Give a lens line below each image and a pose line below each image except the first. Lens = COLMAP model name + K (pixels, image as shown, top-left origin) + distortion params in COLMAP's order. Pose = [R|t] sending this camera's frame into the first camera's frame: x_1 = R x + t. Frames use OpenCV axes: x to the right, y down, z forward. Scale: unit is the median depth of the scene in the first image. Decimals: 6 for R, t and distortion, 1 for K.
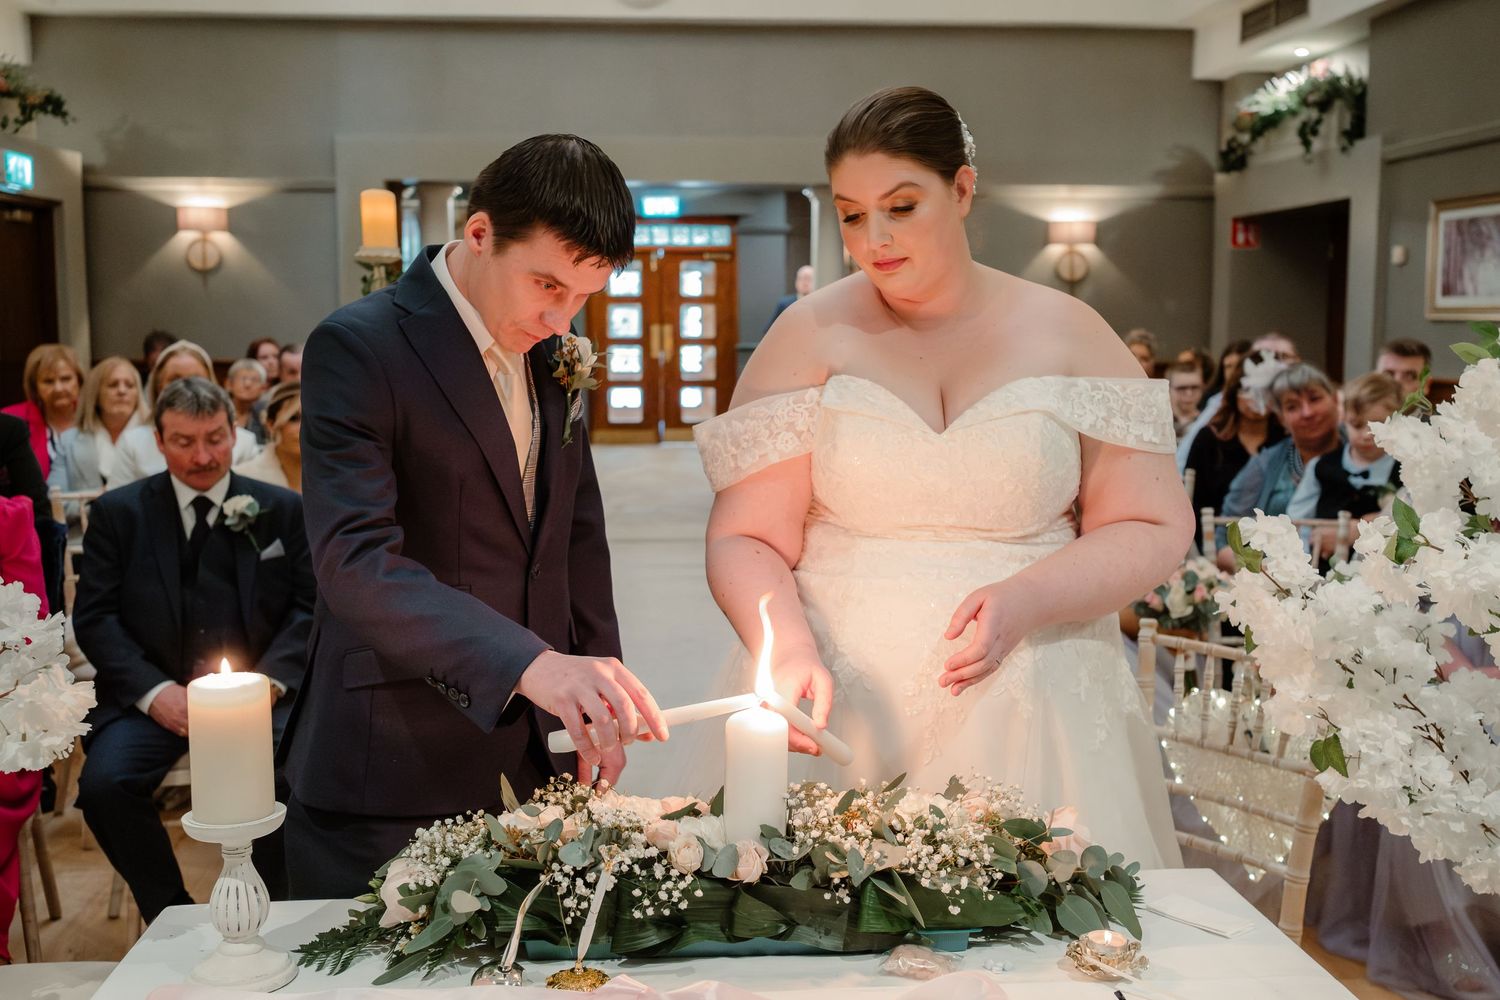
lens RADIAL K [[1498.4, 0, 754.8], [0, 1498.4, 495.1], [0, 0, 1]] dist [0.005509, 0.020442]
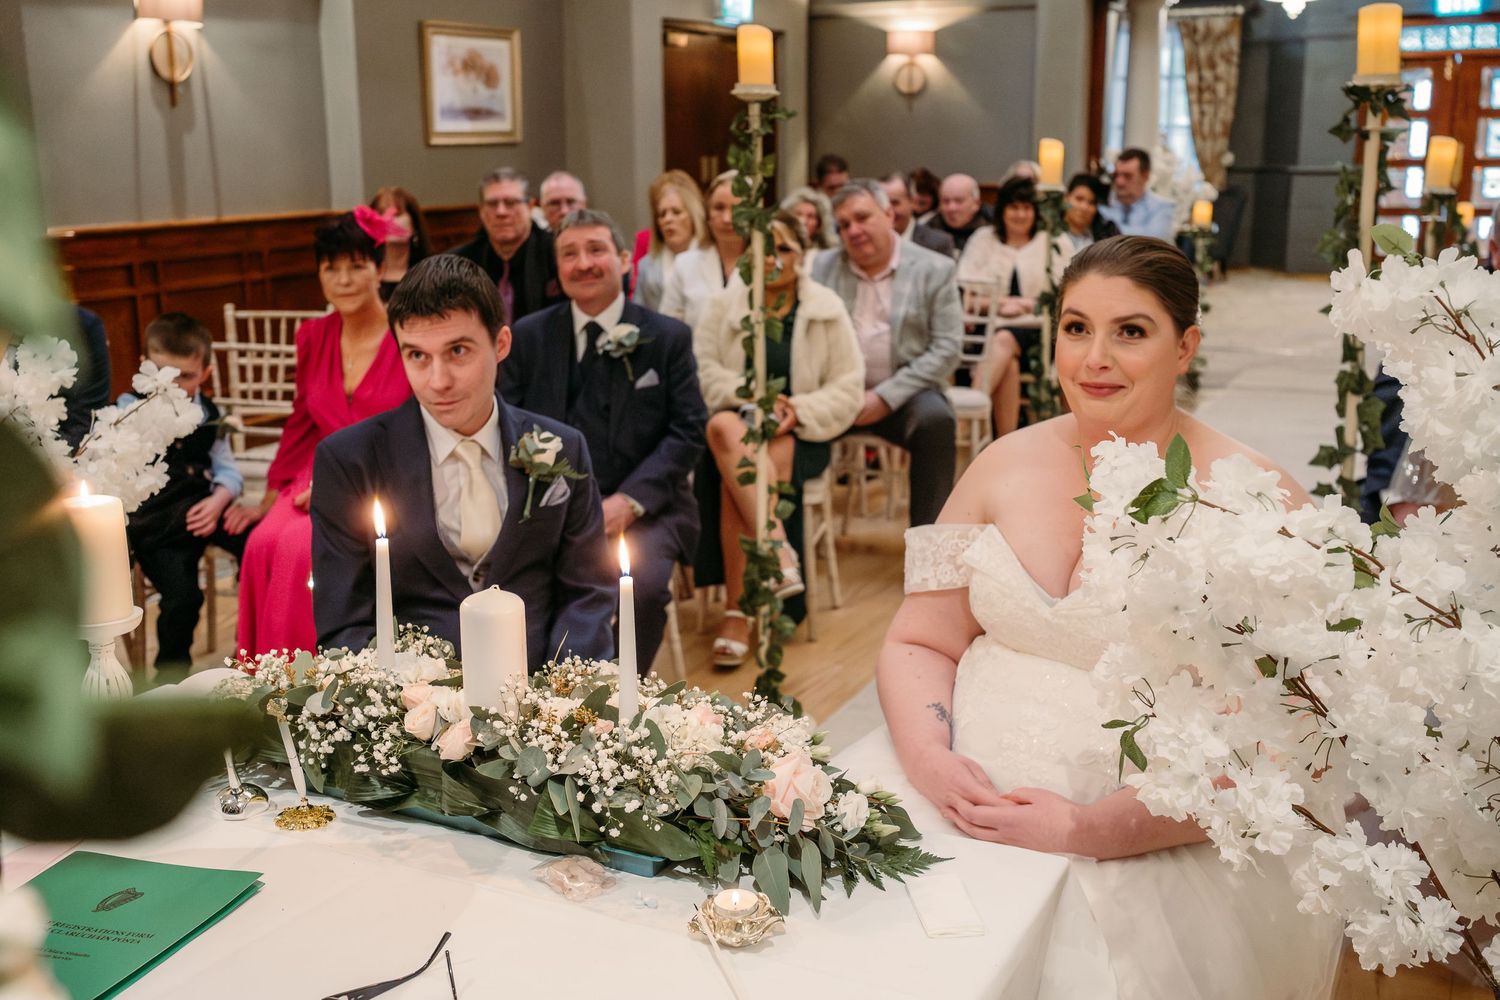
lens RADIAL K [[1523.4, 0, 750.6], [0, 1523.4, 478.1], [0, 0, 1]] dist [0.004858, 0.024689]
pose [[0.856408, 0.106621, -0.505171, 0.164150], [-0.053106, 0.991446, 0.119224, -0.014409], [0.513562, -0.075277, 0.854744, 0.062638]]
